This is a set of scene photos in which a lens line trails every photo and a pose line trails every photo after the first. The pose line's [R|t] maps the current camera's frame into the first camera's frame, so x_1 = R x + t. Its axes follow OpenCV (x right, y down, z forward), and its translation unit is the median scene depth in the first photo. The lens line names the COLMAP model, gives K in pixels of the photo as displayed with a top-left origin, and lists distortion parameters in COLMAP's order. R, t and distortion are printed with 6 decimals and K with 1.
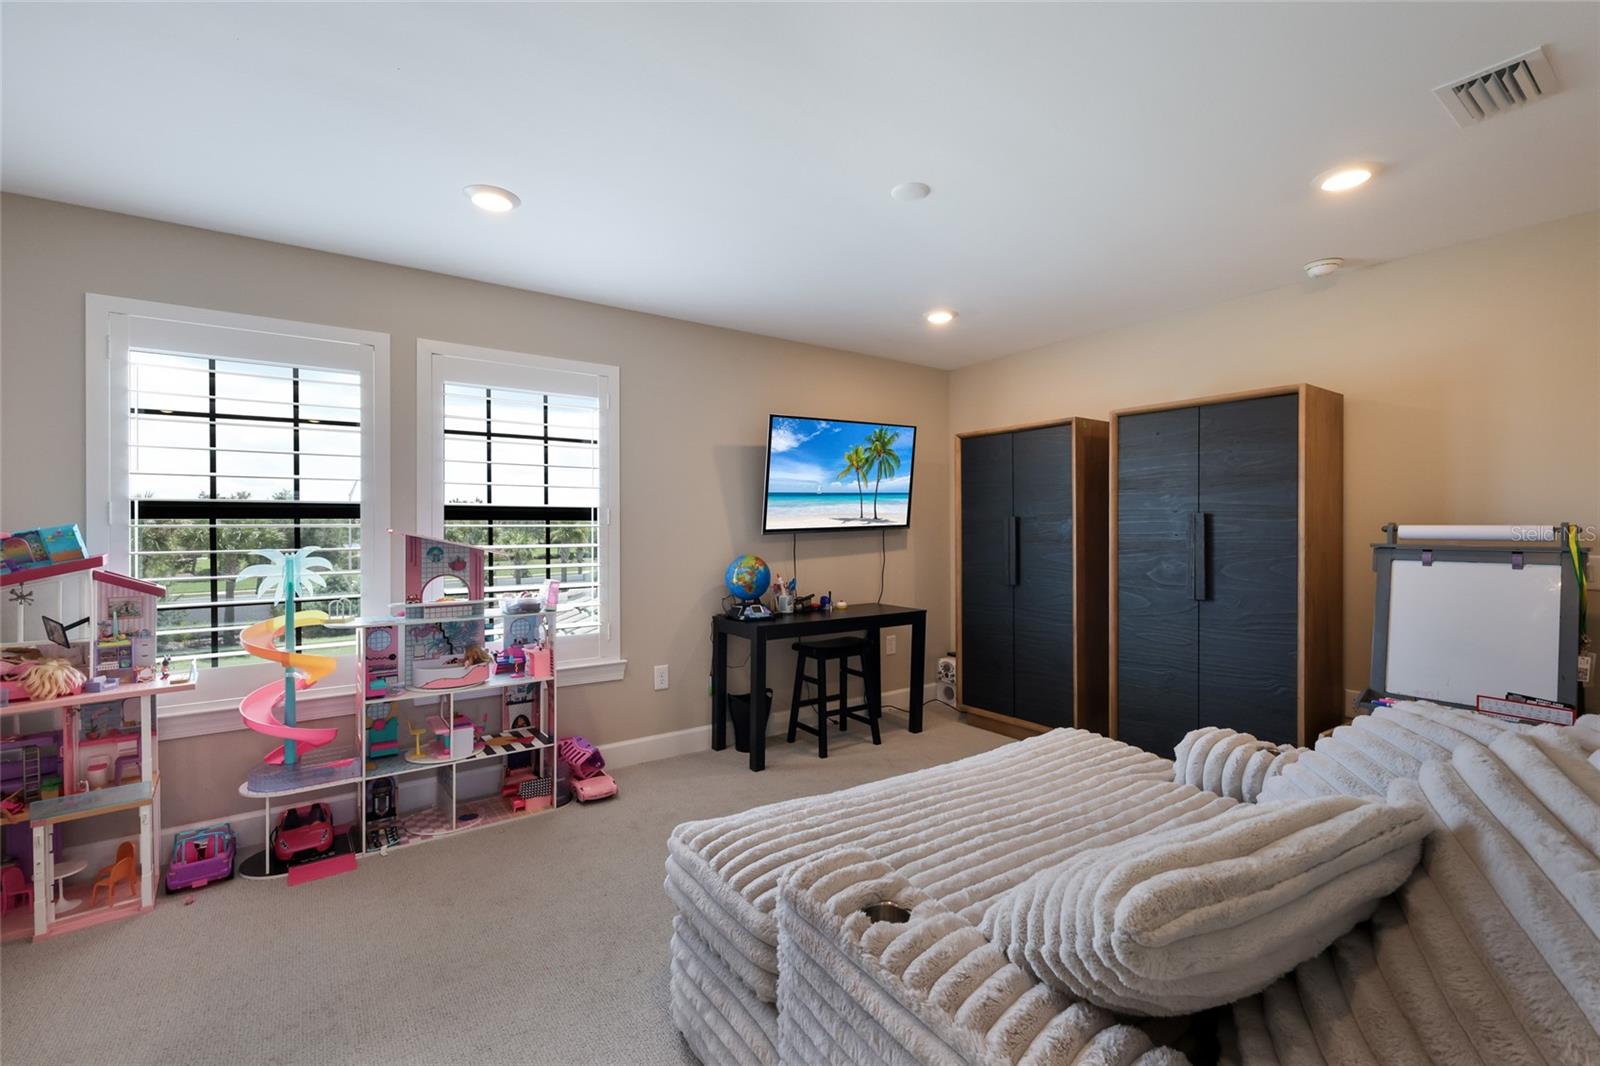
lens RADIAL K [[694.6, 0, 805.6], [0, 694.6, 527.9], [0, 0, 1]] dist [0.006516, -0.002547]
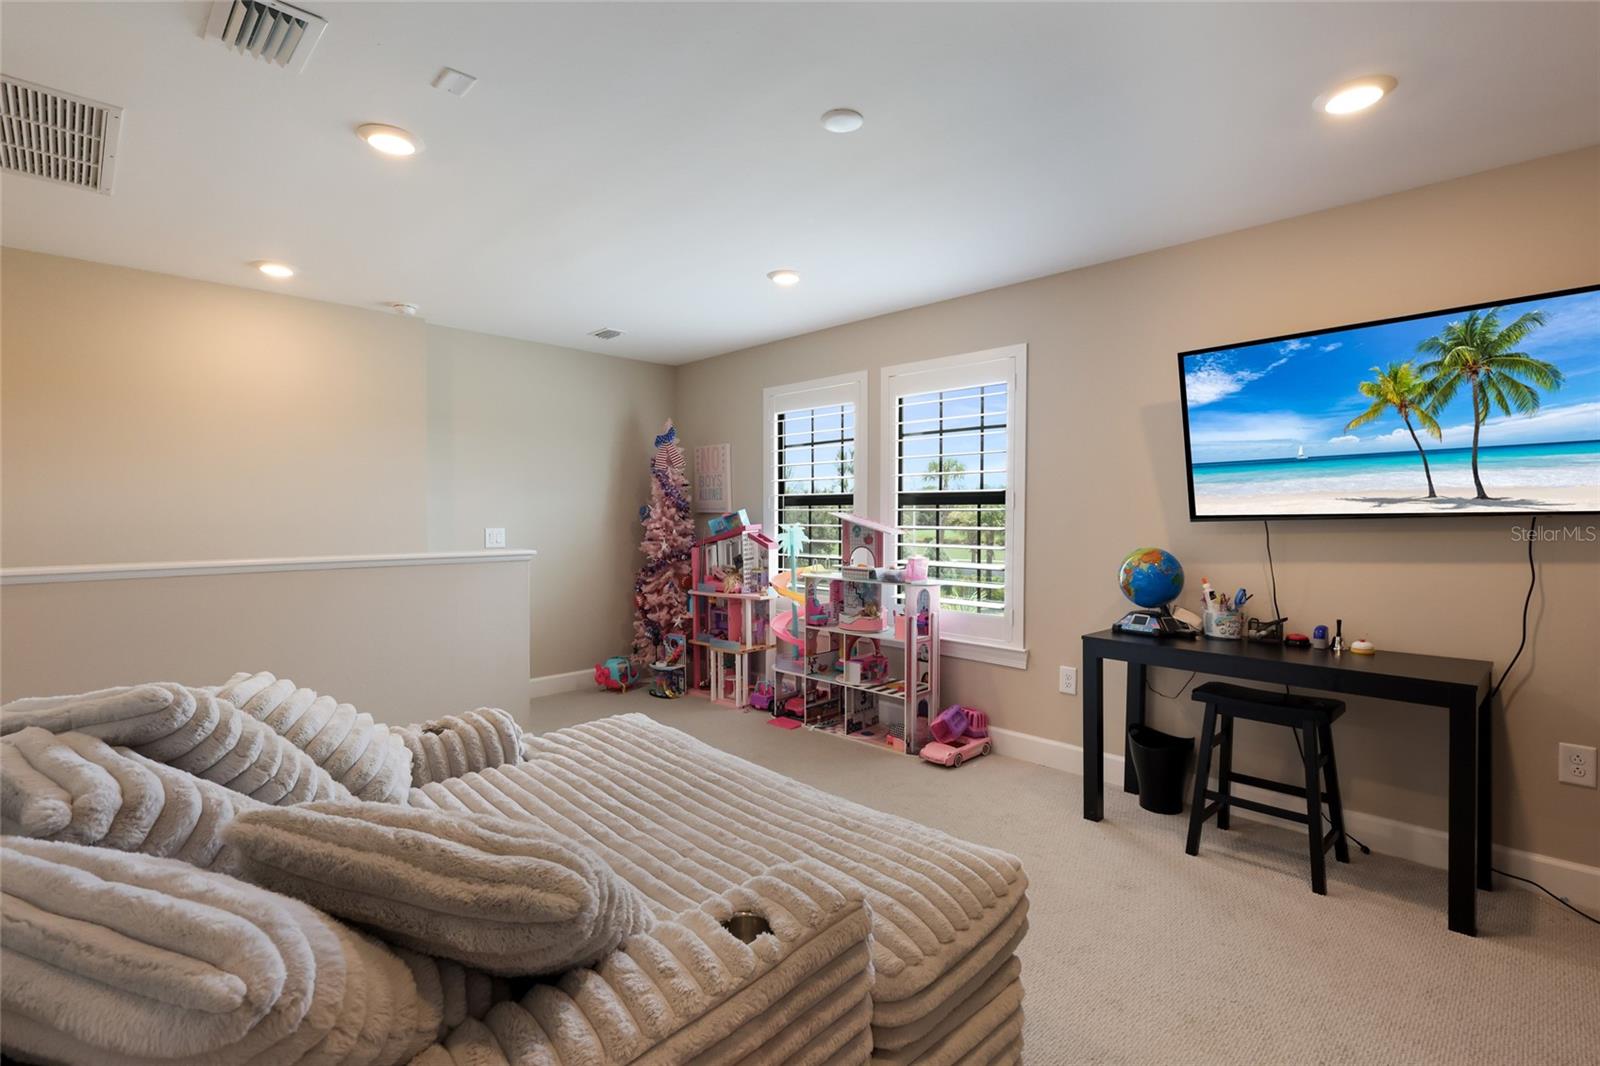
lens RADIAL K [[735.2, 0, 800.3], [0, 735.2, 532.9], [0, 0, 1]] dist [0.005612, 0.001389]
pose [[0.171705, 0.032147, -0.984624, 0.616350], [-0.004371, 0.999482, 0.031870, -0.002529], [0.985139, -0.001168, 0.171757, 0.470242]]
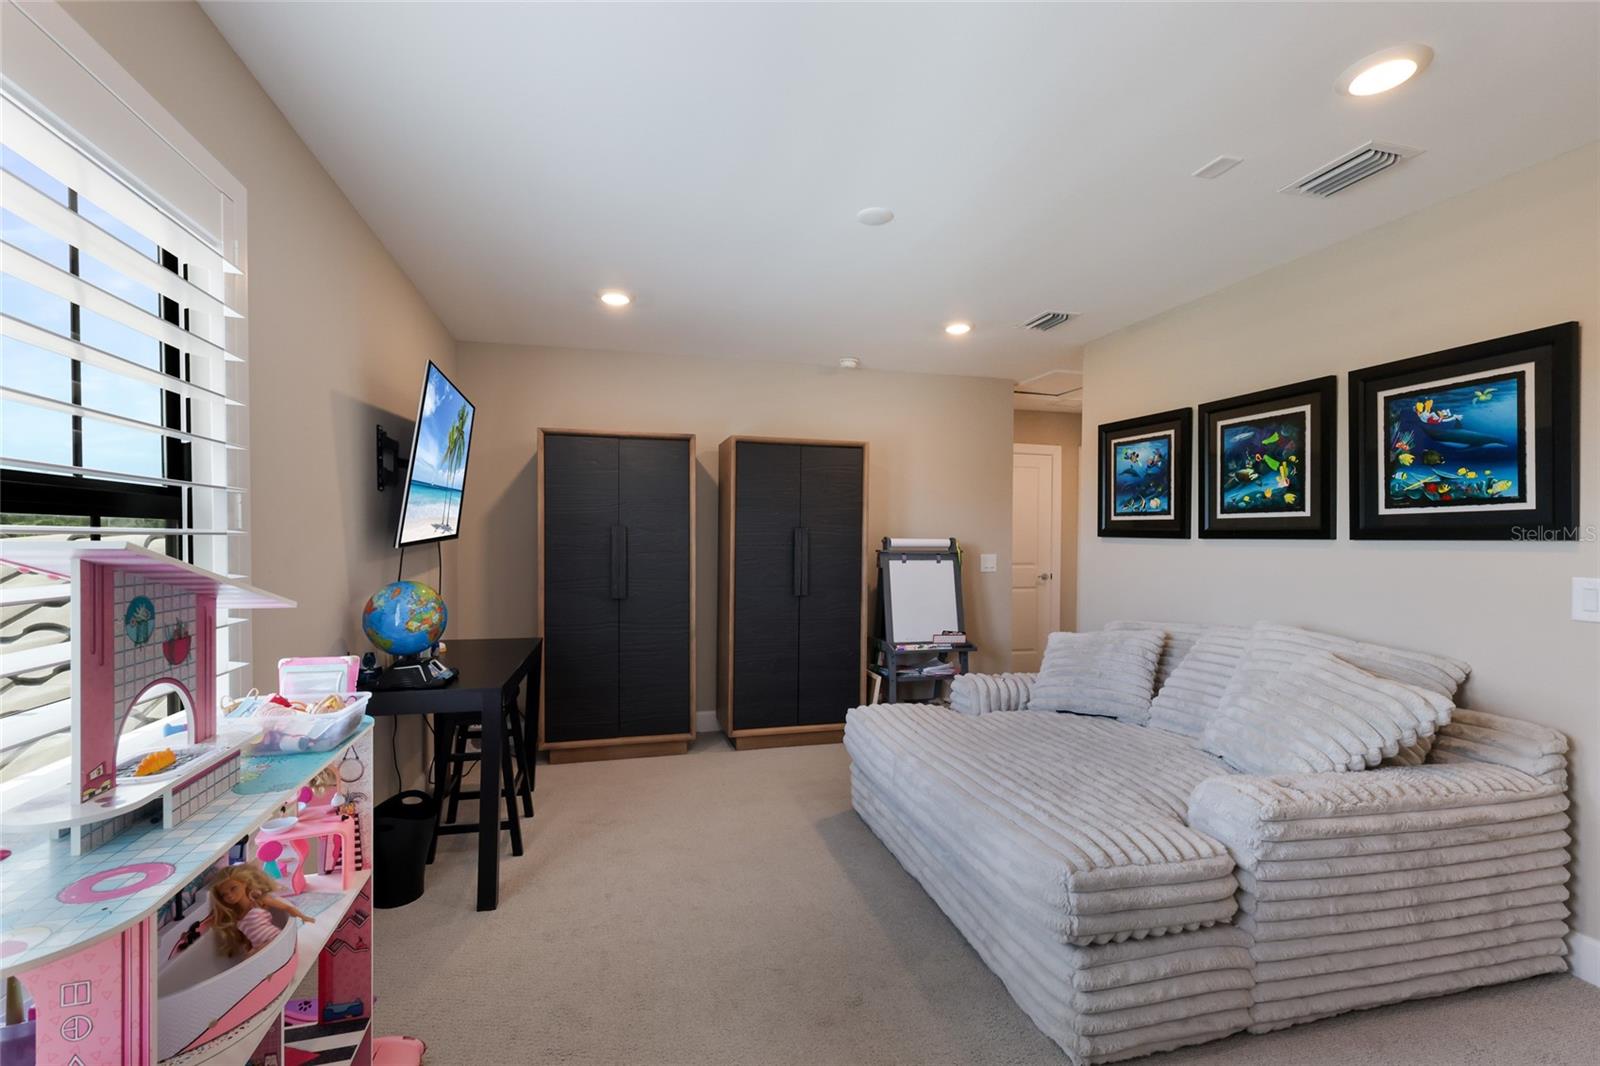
lens RADIAL K [[694.6, 0, 805.3], [0, 694.6, 536.2], [0, 0, 1]] dist [0.006516, -0.002547]
pose [[0.355730, 0.008330, 0.934552, -0.513199], [-0.007820, 0.999952, -0.005936, 0.002043], [-0.934556, -0.005197, 0.355778, 0.435141]]
